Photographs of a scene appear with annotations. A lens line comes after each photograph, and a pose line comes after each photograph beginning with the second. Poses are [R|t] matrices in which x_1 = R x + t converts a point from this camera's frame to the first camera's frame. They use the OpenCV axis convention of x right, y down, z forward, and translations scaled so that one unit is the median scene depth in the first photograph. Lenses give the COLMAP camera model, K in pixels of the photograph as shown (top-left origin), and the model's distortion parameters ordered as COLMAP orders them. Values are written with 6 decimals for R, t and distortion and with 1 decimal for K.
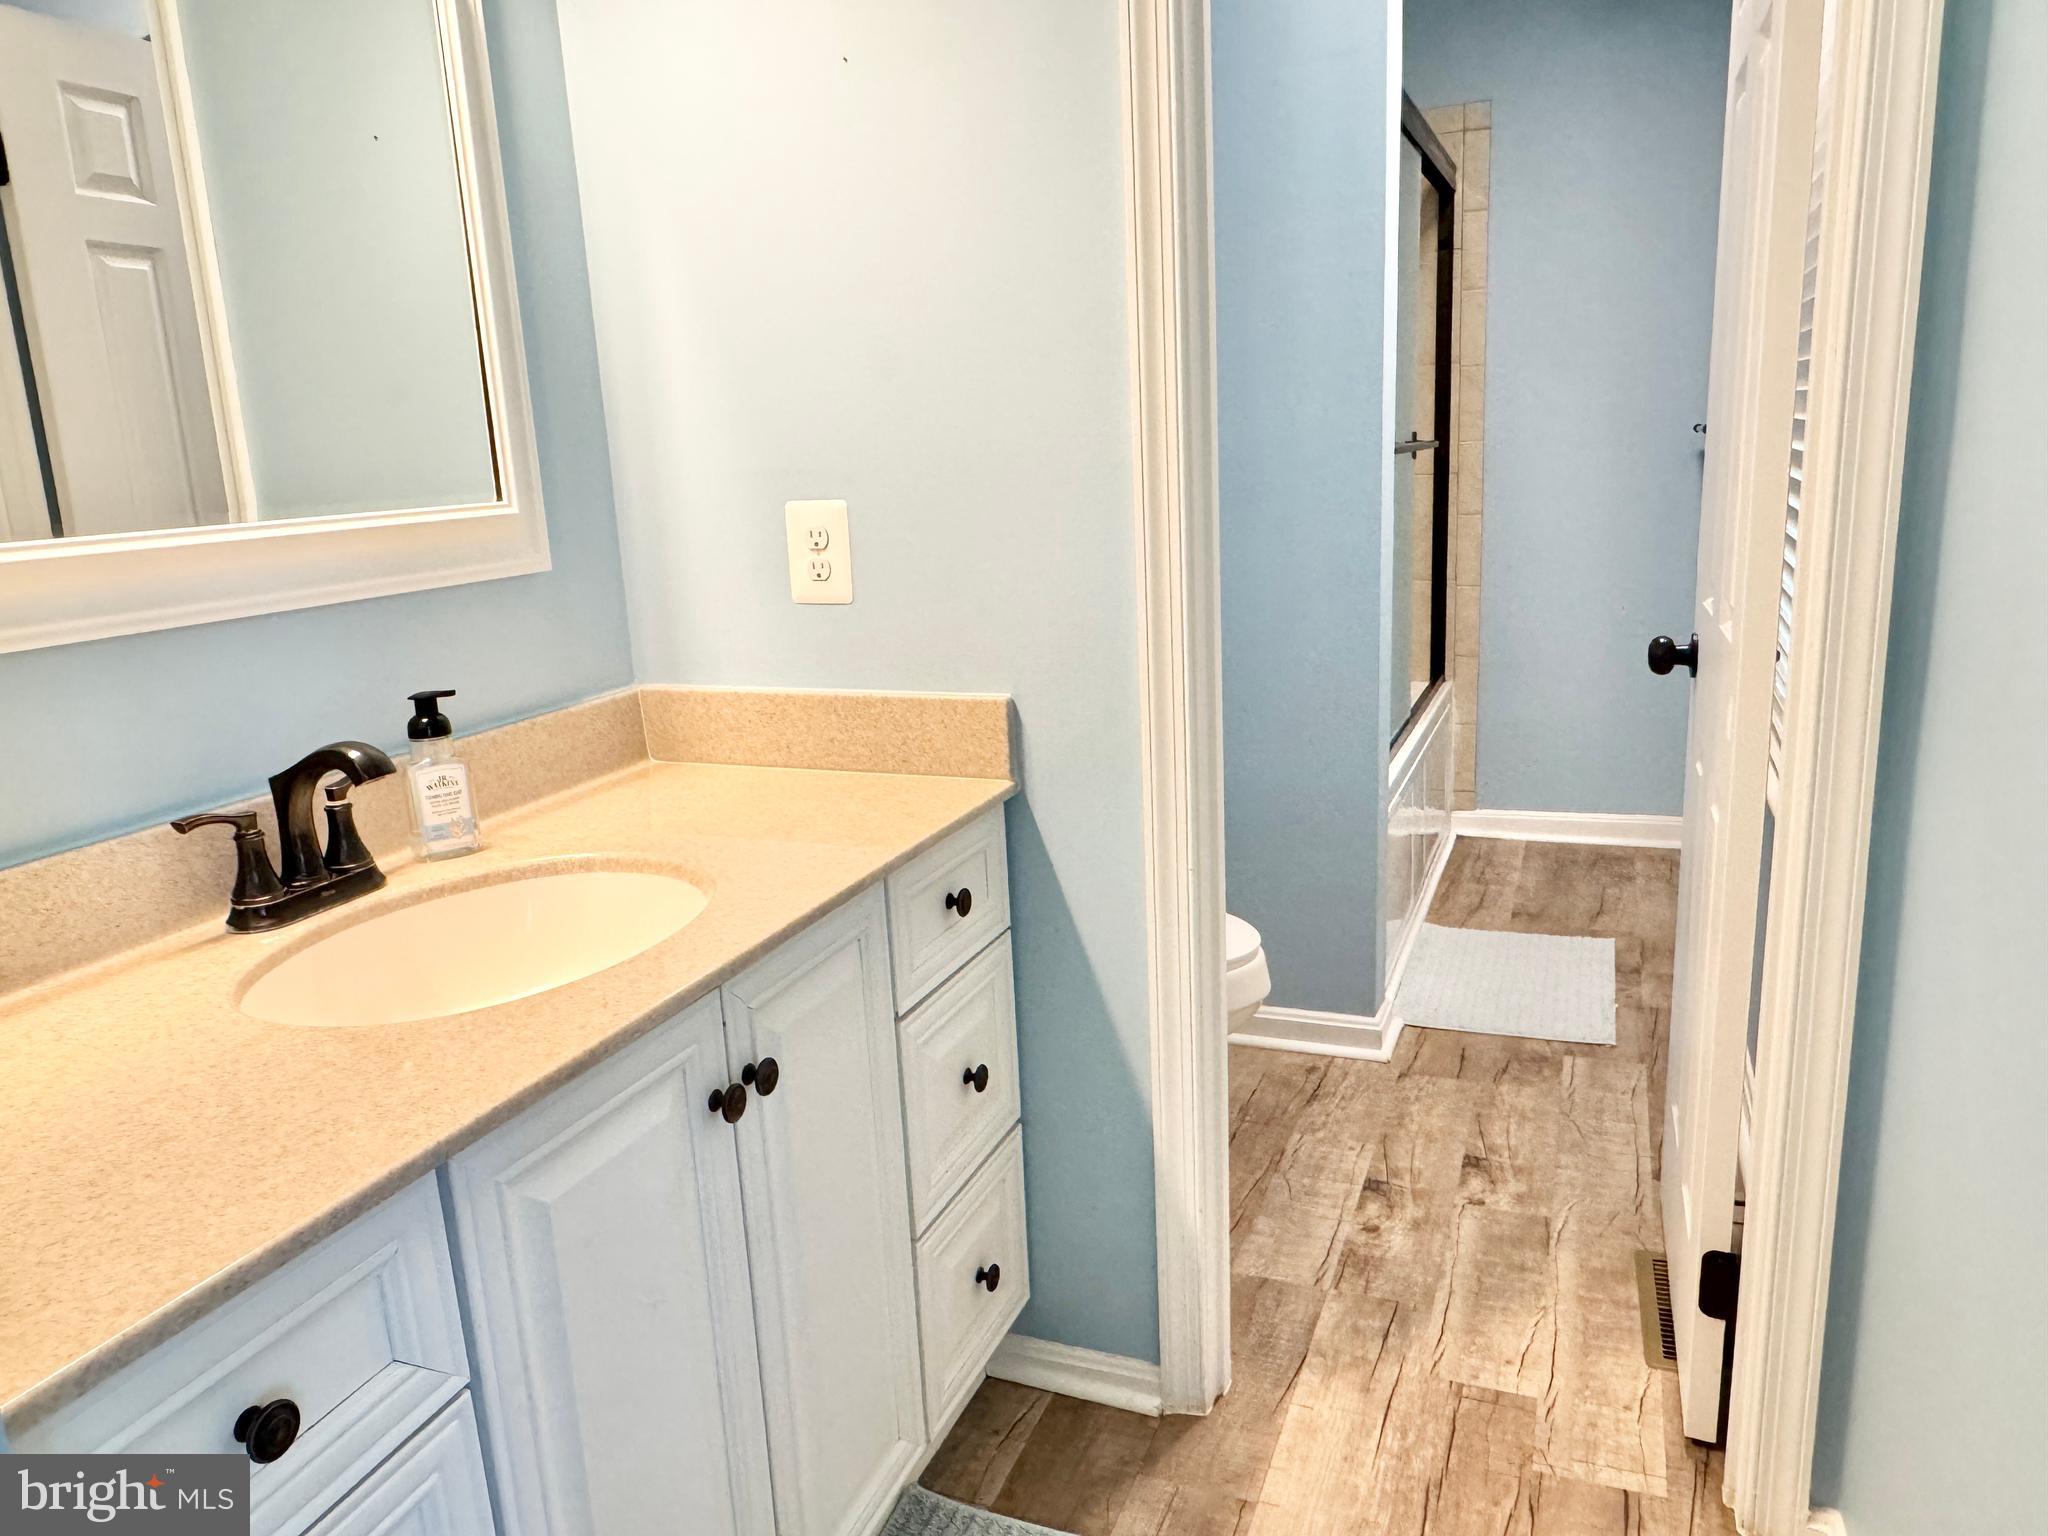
lens RADIAL K [[1380.6, 0, 1020.4], [0, 1380.6, 774.7], [0, 0, 1]] dist [-0.006405, 0.000896]
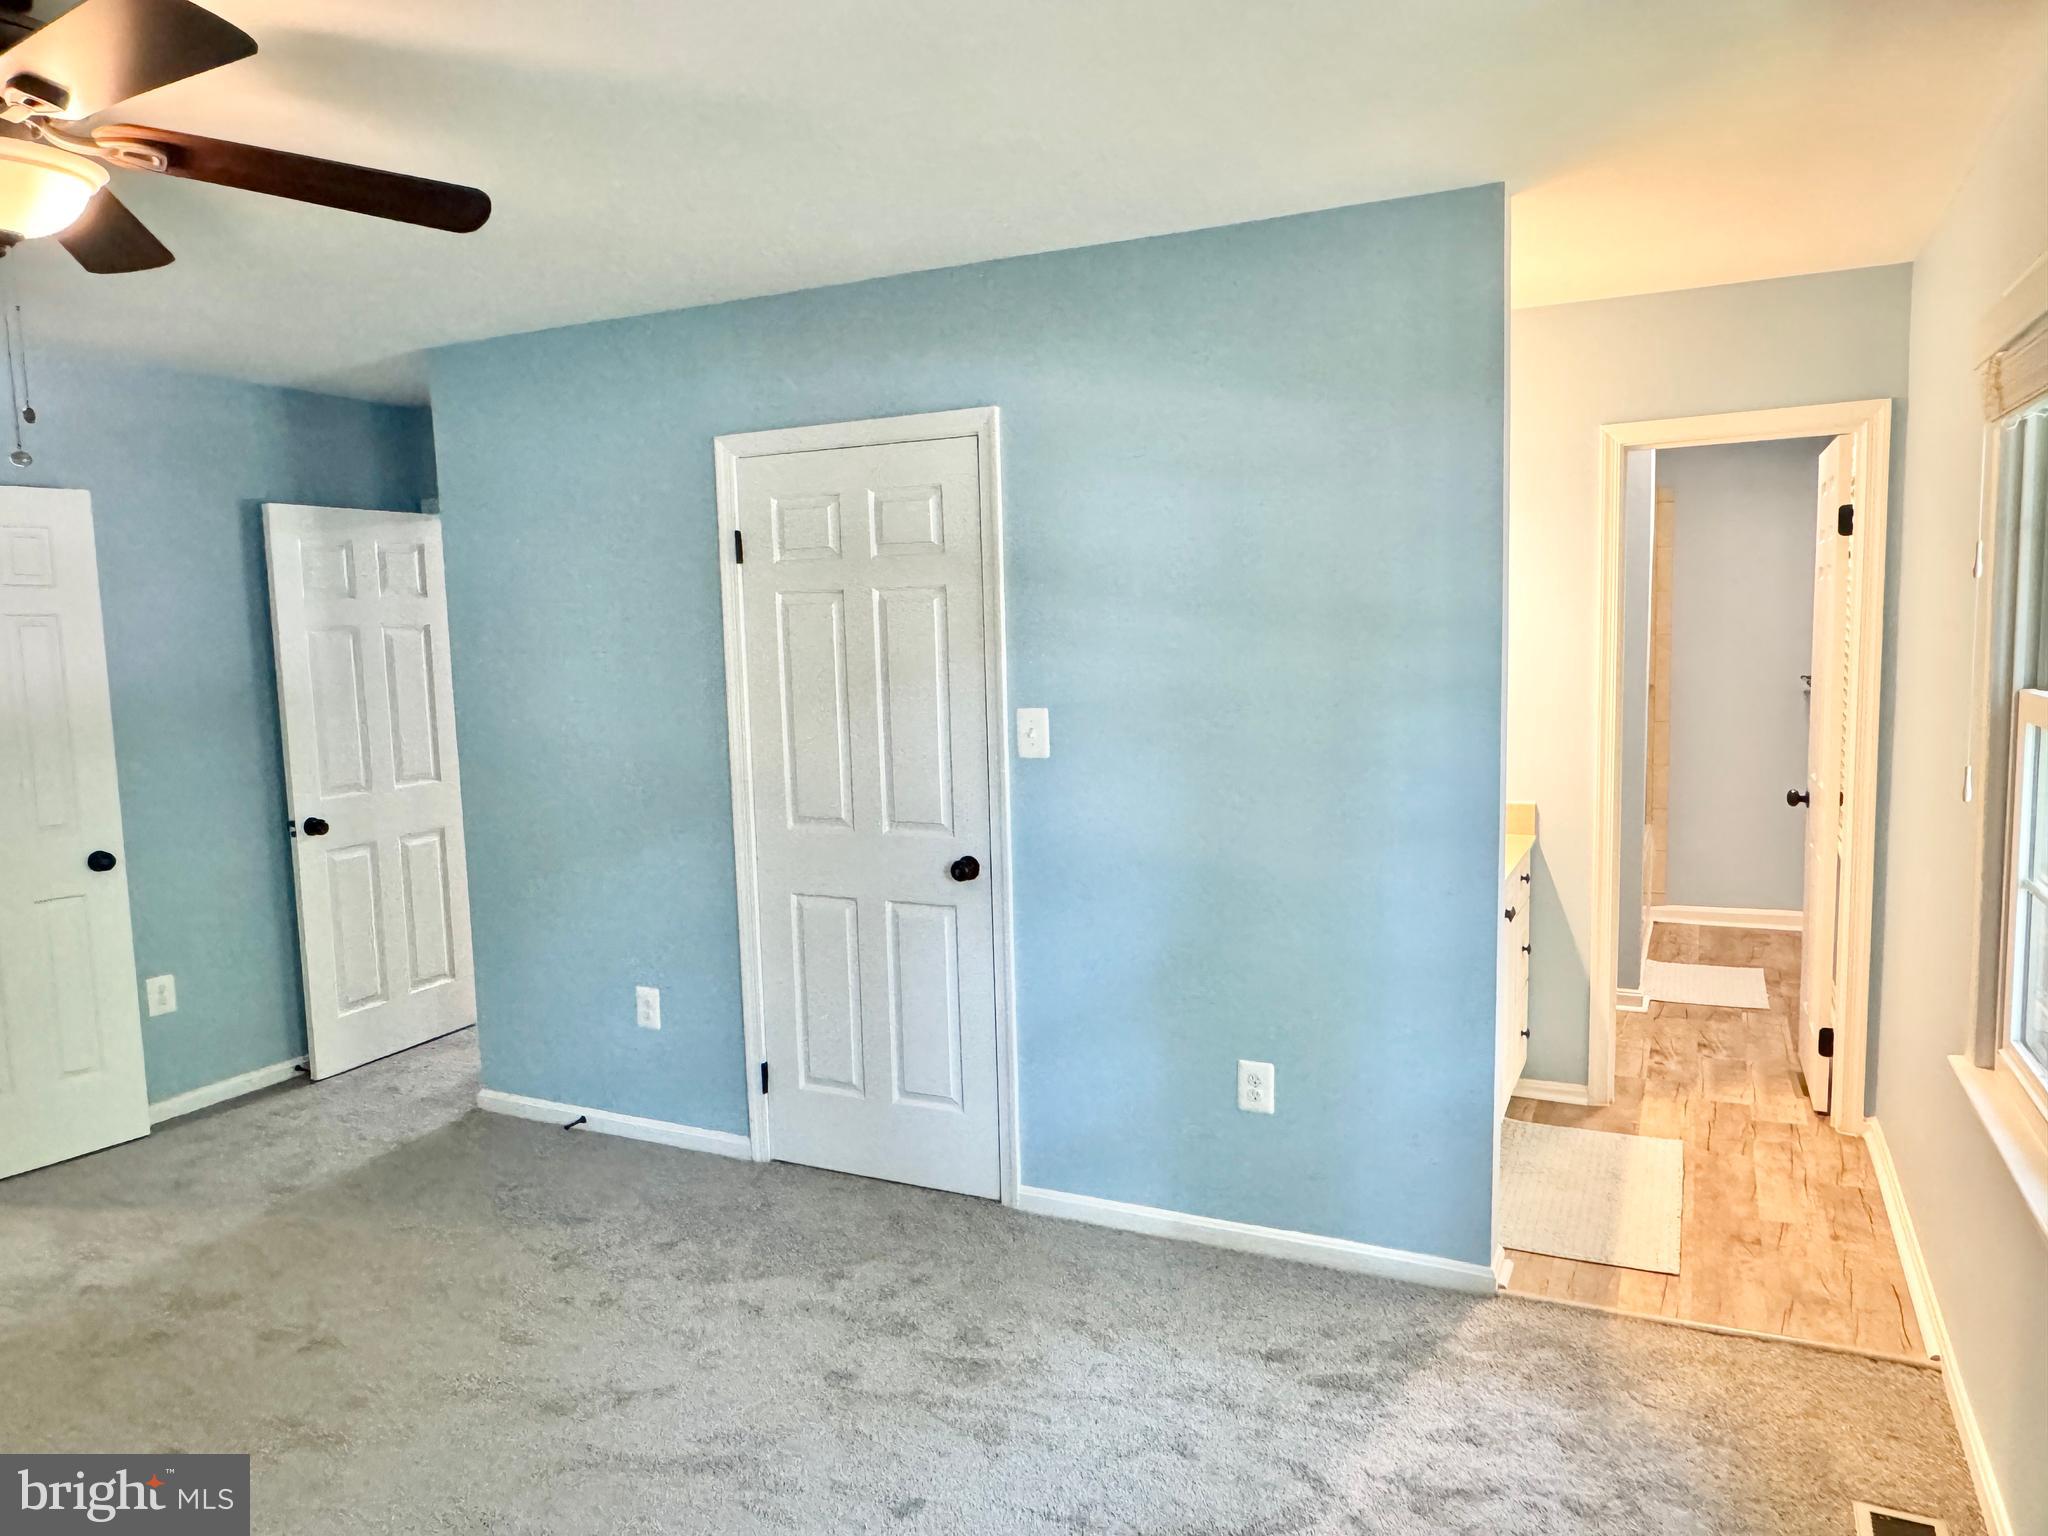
lens RADIAL K [[1380.6, 0, 1020.4], [0, 1380.6, 774.7], [0, 0, 1]] dist [-0.006405, 0.000896]
pose [[0.997700, 0.030496, -0.060540, -0.644957], [-0.037528, 0.992226, -0.118653, 0.184548], [0.056450, 0.120652, 0.991089, -1.280546]]
